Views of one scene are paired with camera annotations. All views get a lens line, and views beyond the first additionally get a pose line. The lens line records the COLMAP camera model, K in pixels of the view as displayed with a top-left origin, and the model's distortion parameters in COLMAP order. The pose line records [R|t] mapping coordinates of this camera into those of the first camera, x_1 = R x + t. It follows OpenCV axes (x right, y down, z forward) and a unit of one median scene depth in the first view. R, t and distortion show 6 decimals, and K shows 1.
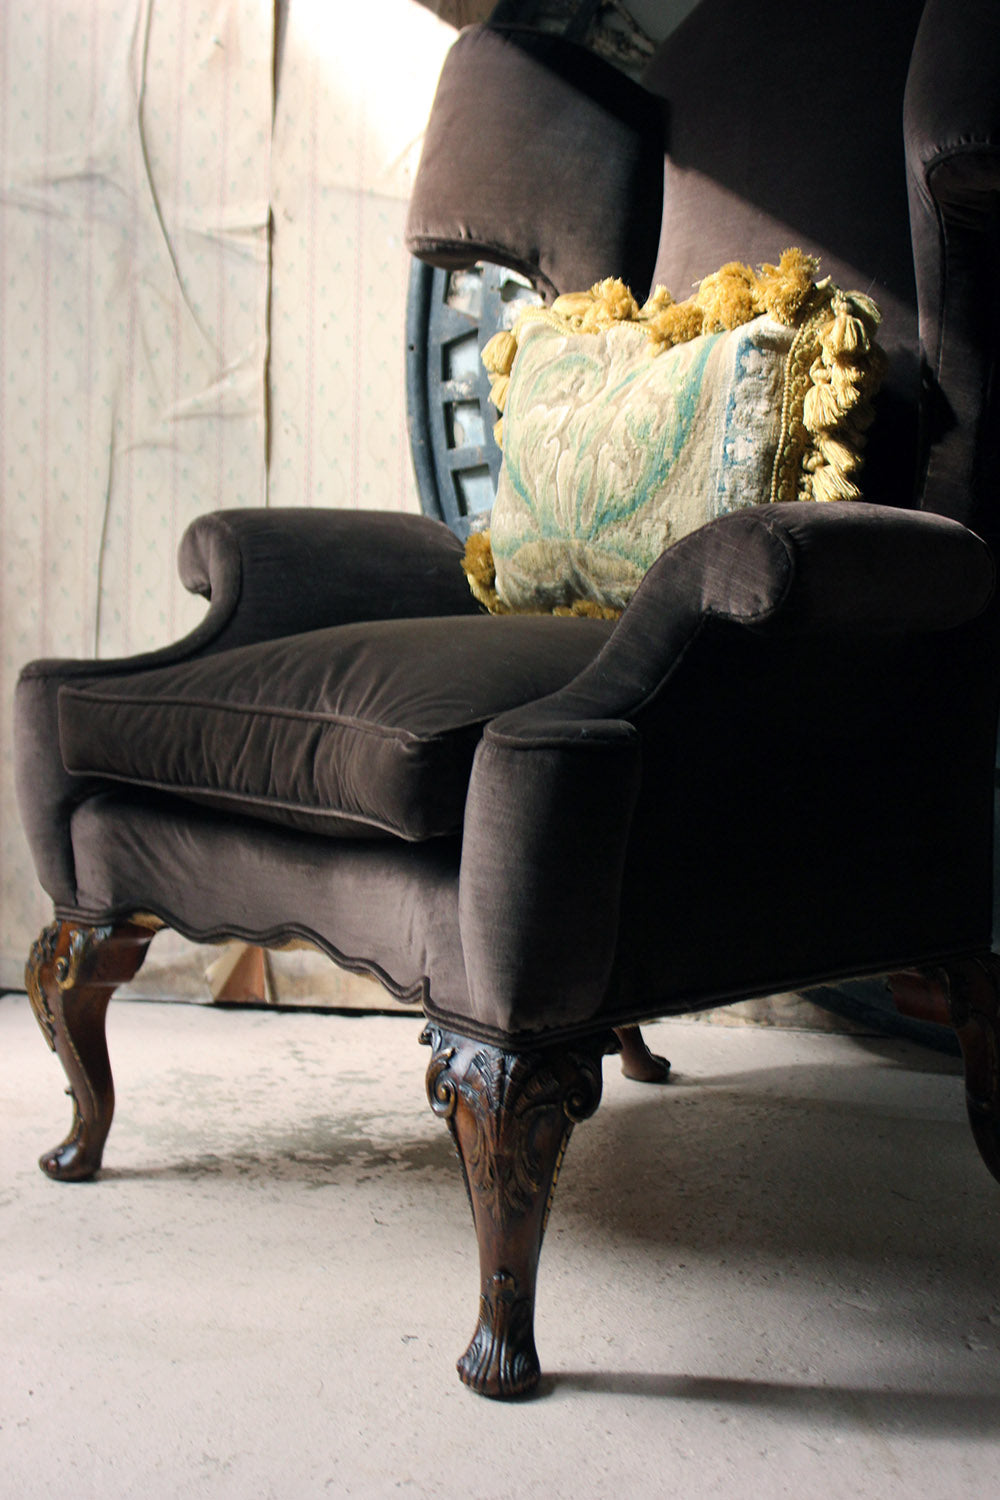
lens RADIAL K [[2190.3, 0, 483.9], [0, 2190.3, 750.6], [0, 0, 1]] dist [-0.031705, 0.032161]
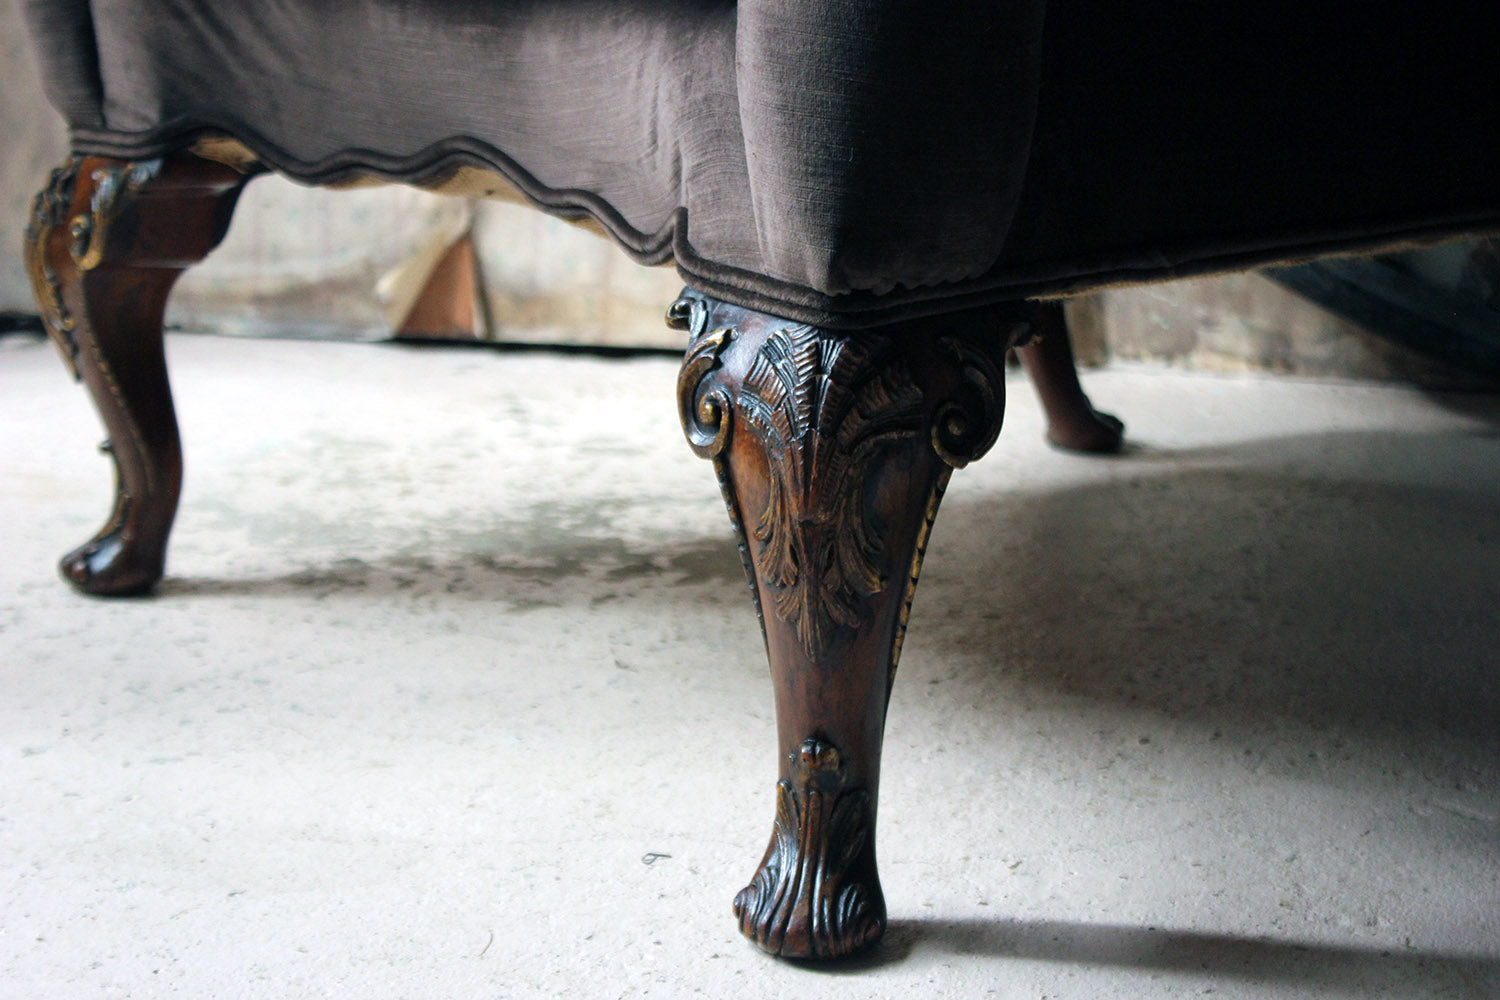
lens RADIAL K [[2902.7, 0, 750.0], [0, 2902.7, 500.0], [0, 0, 1]] dist [0.016026, 0.083019]
pose [[0.999152, 0.005416, -0.040817, 0.017573], [0.000106, 0.990968, 0.134098, 0.068766], [0.041174, -0.133988, 0.990127, 0.242488]]
